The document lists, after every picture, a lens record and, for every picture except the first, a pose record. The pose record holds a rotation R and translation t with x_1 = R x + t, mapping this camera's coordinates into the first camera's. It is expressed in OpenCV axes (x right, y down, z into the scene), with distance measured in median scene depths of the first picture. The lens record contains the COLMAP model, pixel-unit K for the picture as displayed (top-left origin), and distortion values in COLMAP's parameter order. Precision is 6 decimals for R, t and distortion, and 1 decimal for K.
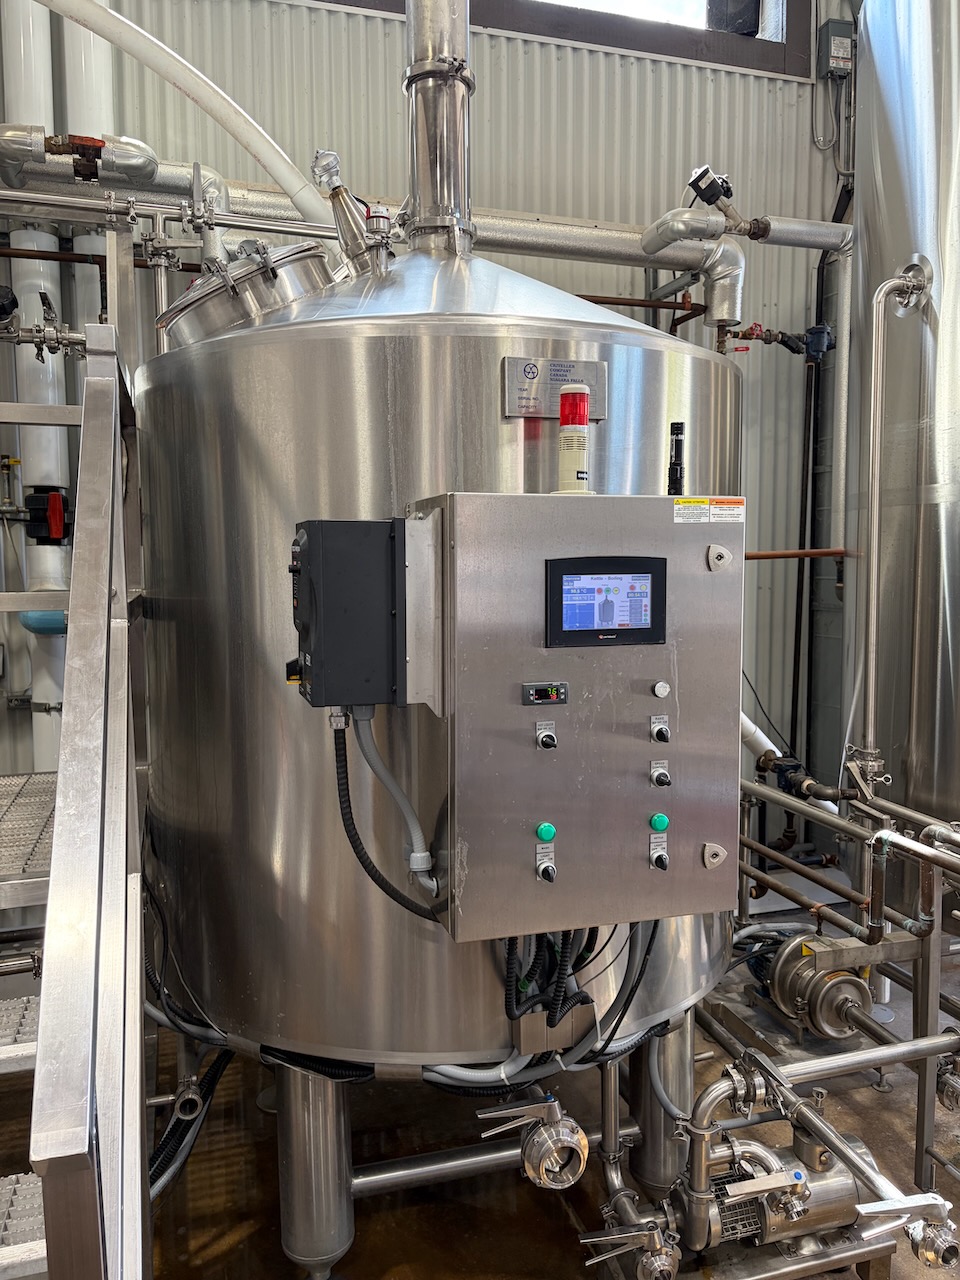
lens RADIAL K [[967.9, 0, 480.0], [0, 967.9, 640.0], [0, 0, 1]] dist [0.046741, -0.044330]
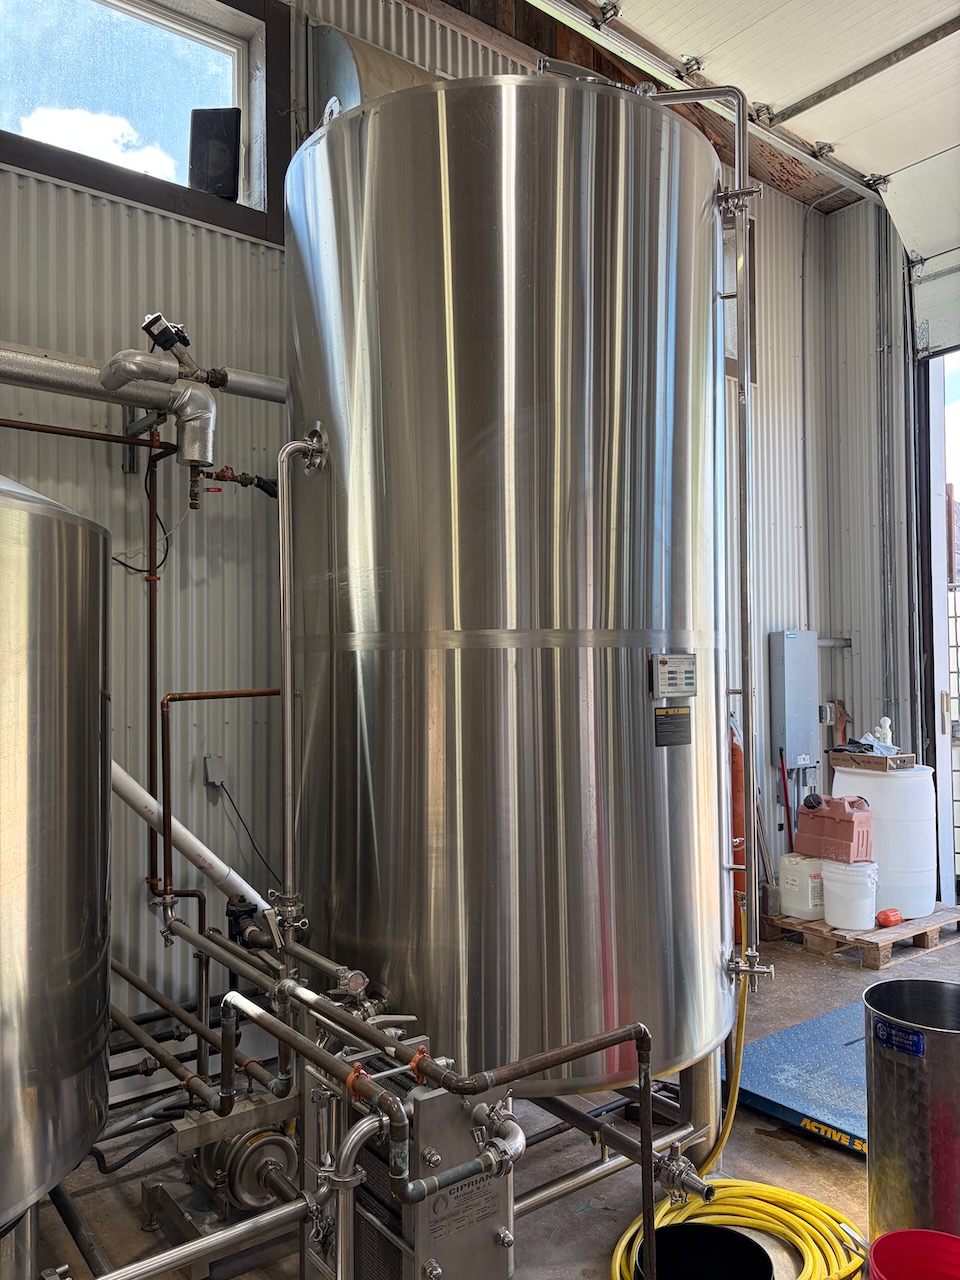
lens RADIAL K [[964.4, 0, 479.7], [0, 964.4, 643.4], [0, 0, 1]] dist [0.019455, -0.000852]
pose [[0.934161, 0.011175, 0.356676, 0.195145], [0.030027, 0.993503, -0.109771, -0.024393], [-0.355586, 0.113254, 0.927757, -0.014279]]
